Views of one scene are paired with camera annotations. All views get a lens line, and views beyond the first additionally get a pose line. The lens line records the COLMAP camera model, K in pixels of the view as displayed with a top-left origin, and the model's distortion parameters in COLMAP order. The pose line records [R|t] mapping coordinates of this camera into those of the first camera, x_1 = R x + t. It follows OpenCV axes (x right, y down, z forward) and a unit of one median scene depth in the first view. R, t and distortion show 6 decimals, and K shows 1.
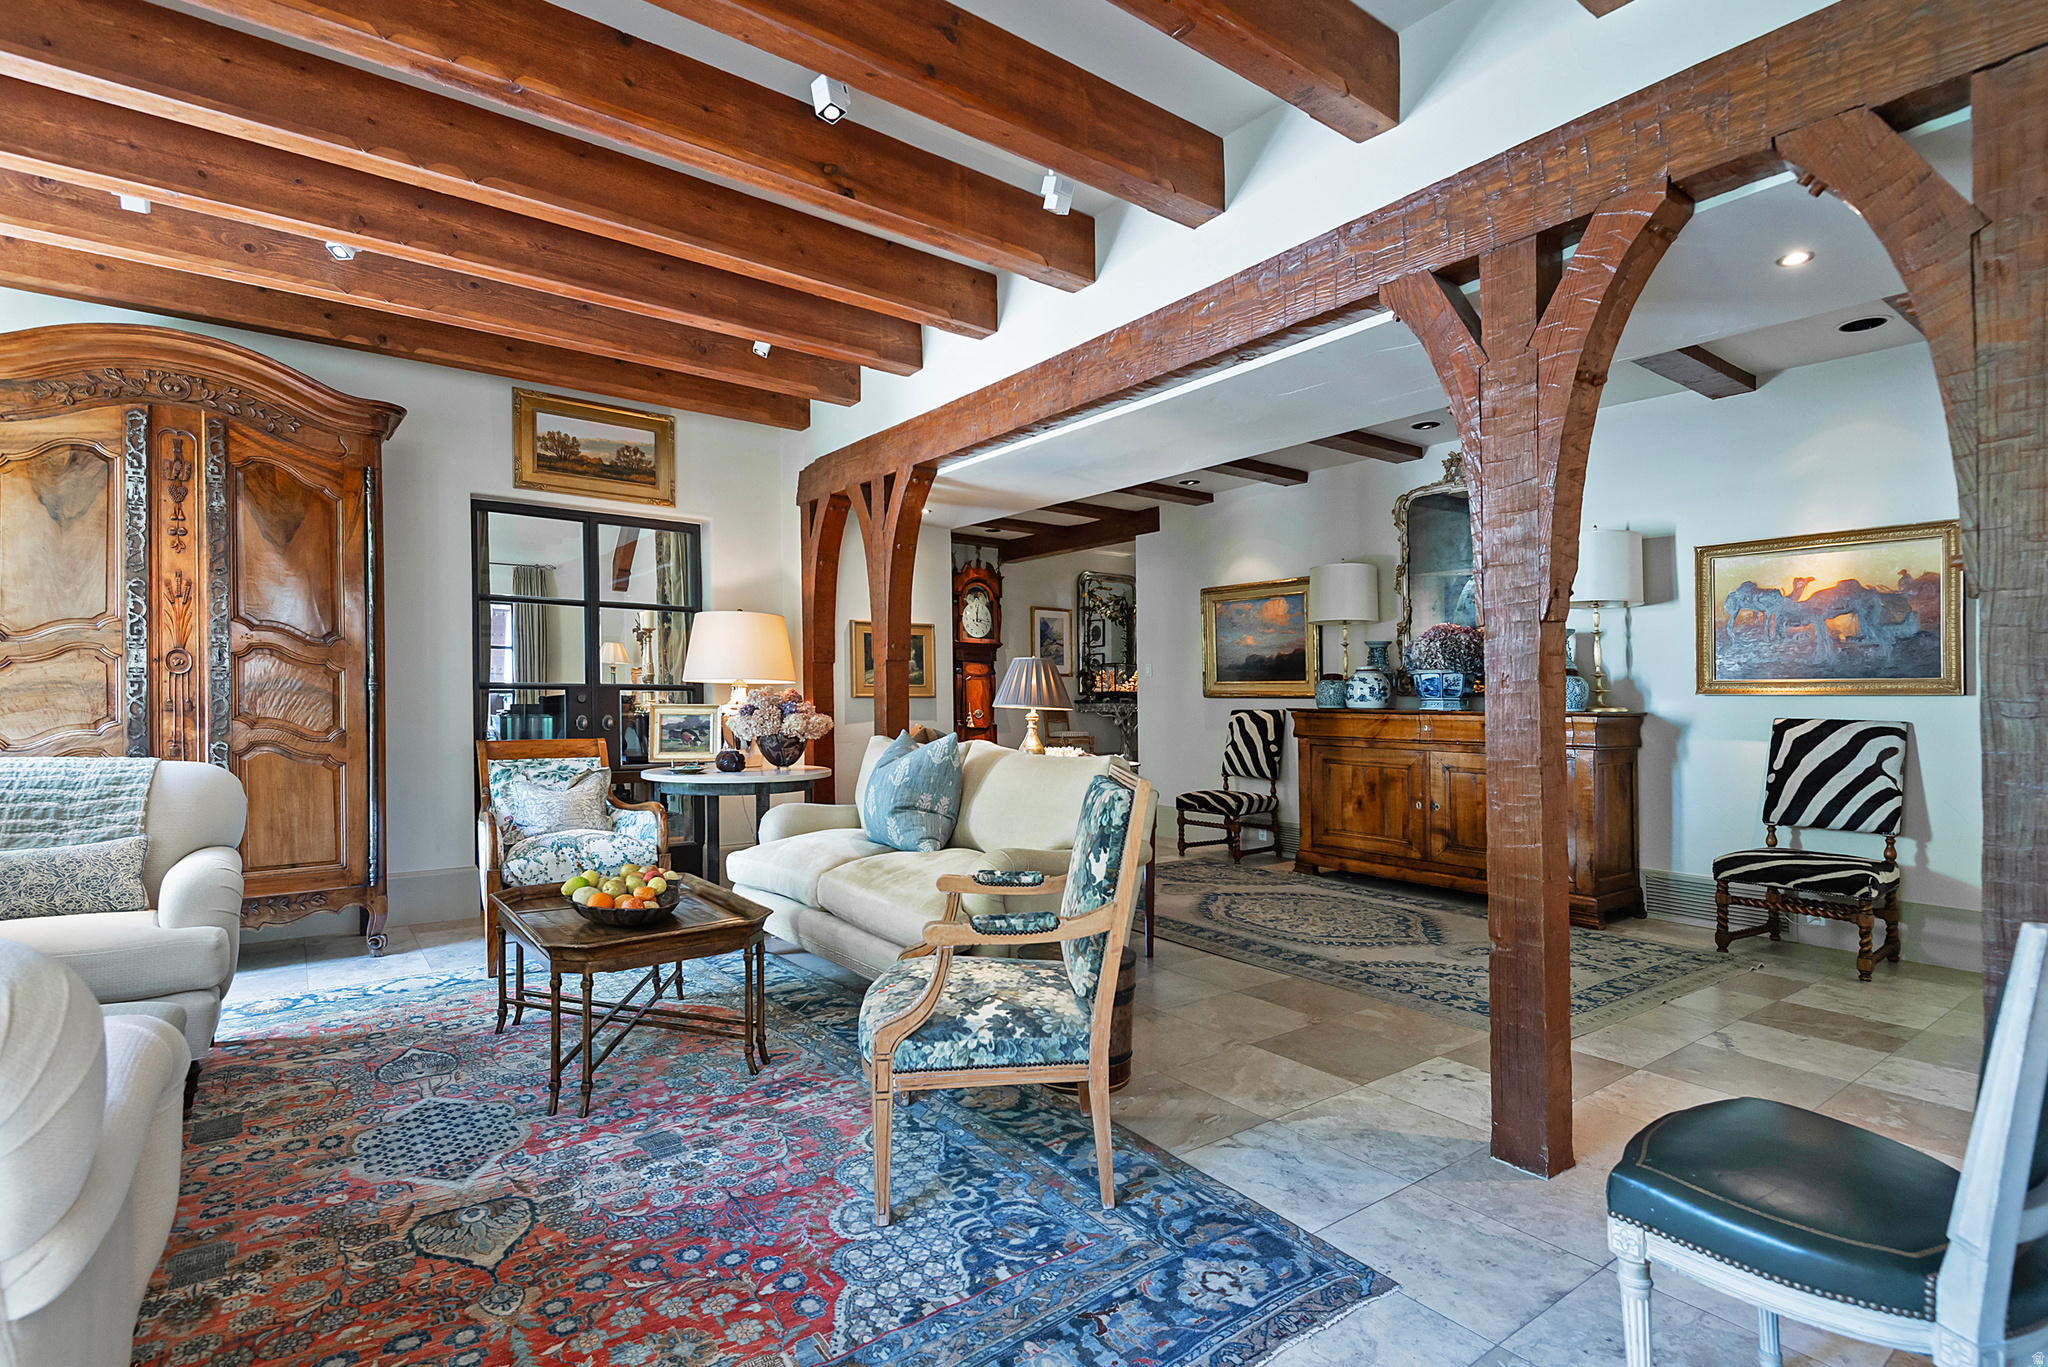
lens RADIAL K [[973.4, 0, 1021.9], [0, 973.4, 698.1], [0, 0, 1]] dist [0.042880, -0.027091]
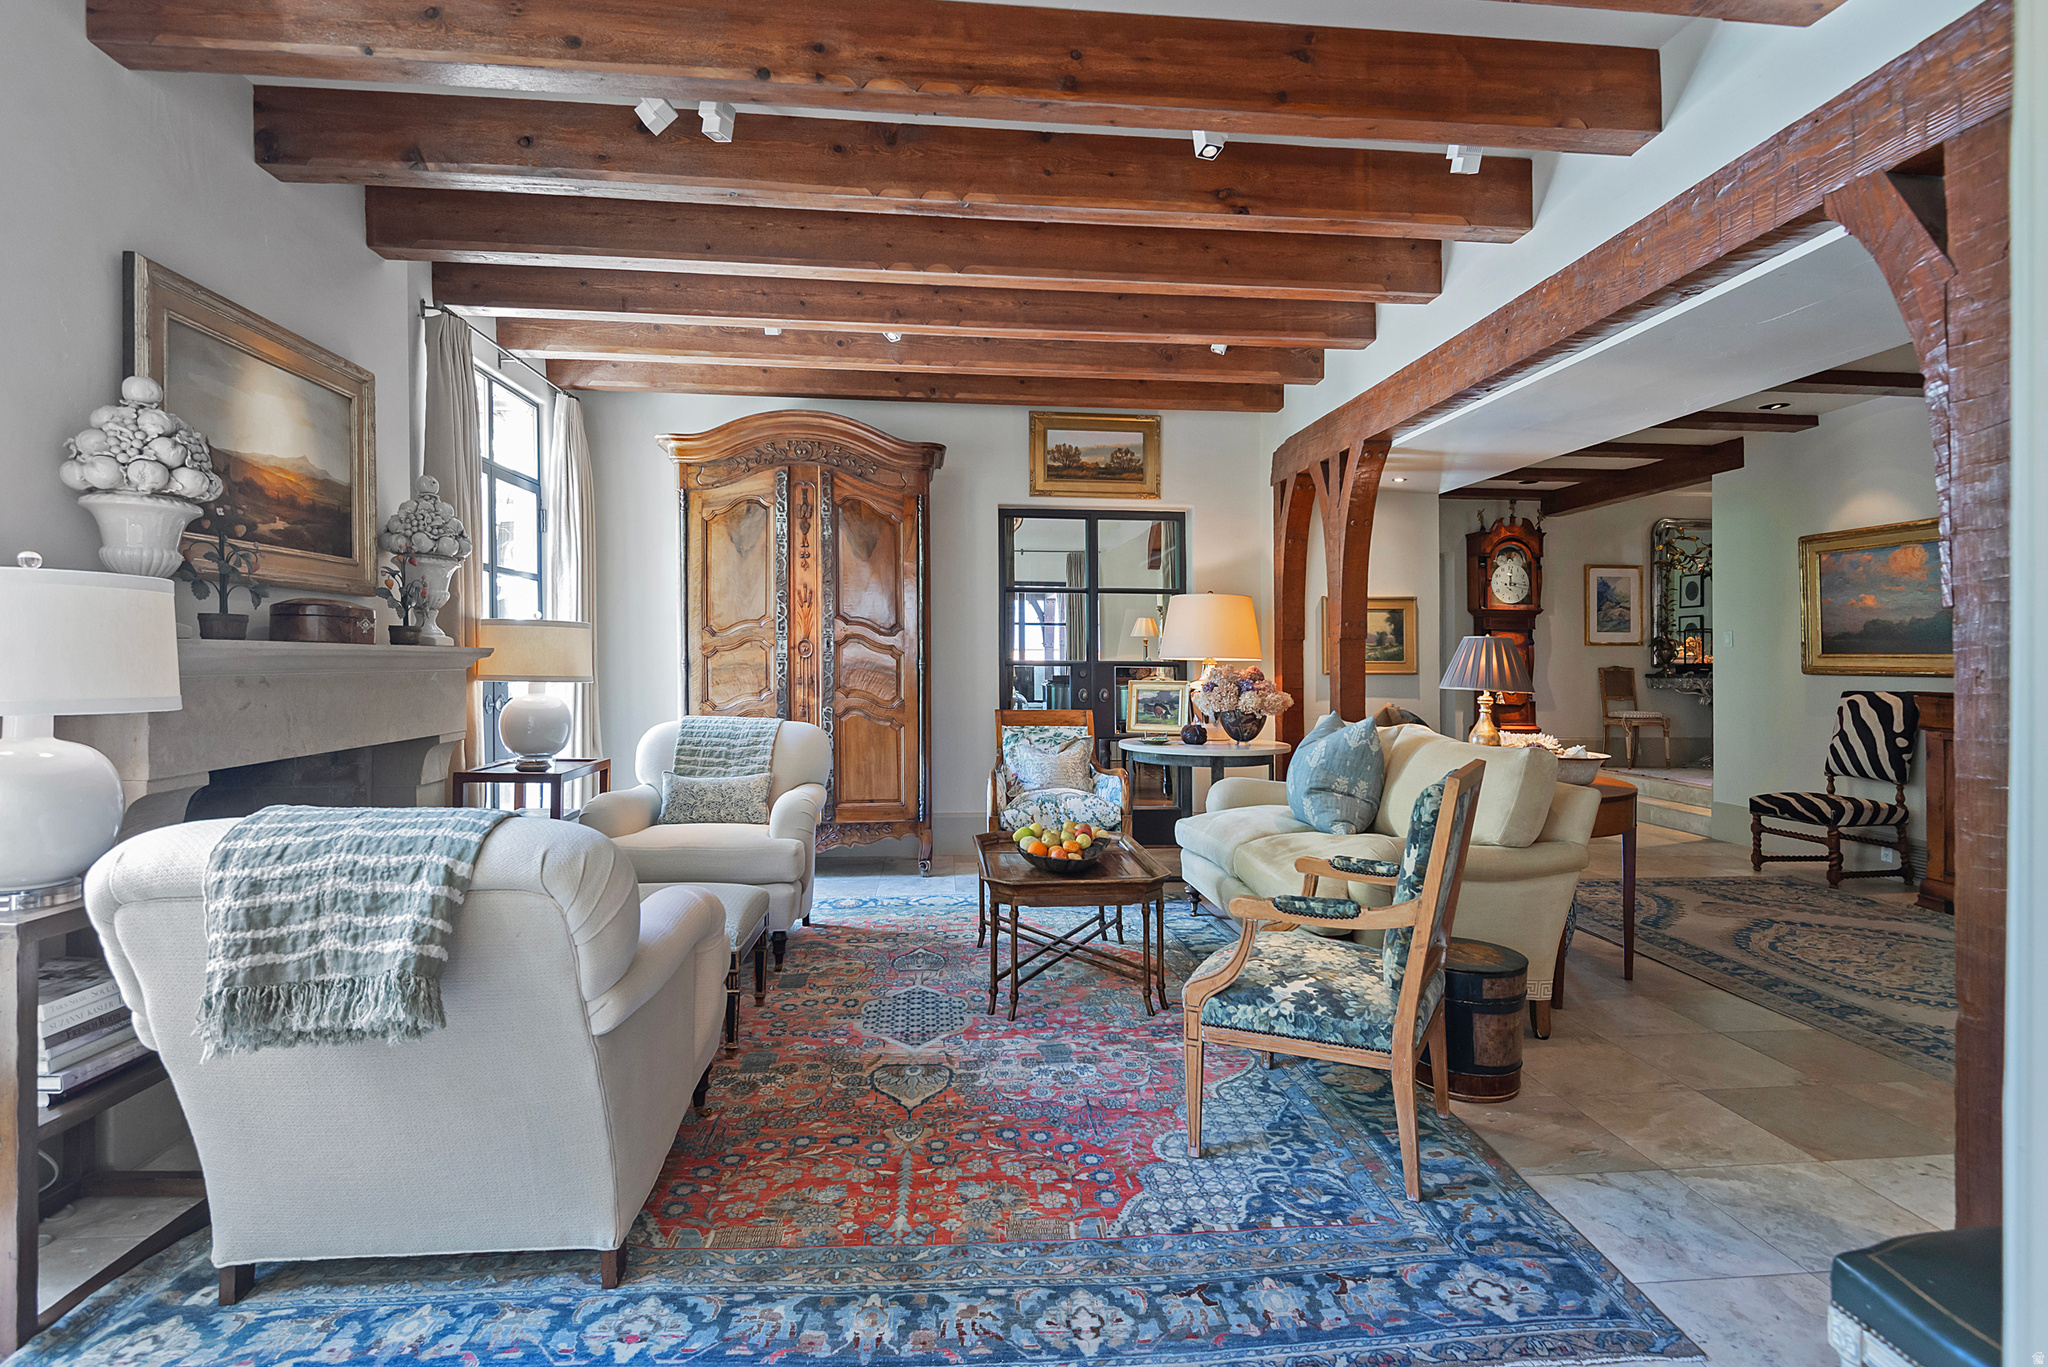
lens RADIAL K [[990.2, 0, 1027.5], [0, 990.2, 671.3], [0, 0, 1]] dist [0.039451, -0.034140]
pose [[0.859190, 0.004580, -0.511636, 0.157517], [-0.001892, 0.999982, 0.005776, -0.016415], [0.511653, -0.003995, 0.859183, -0.047099]]
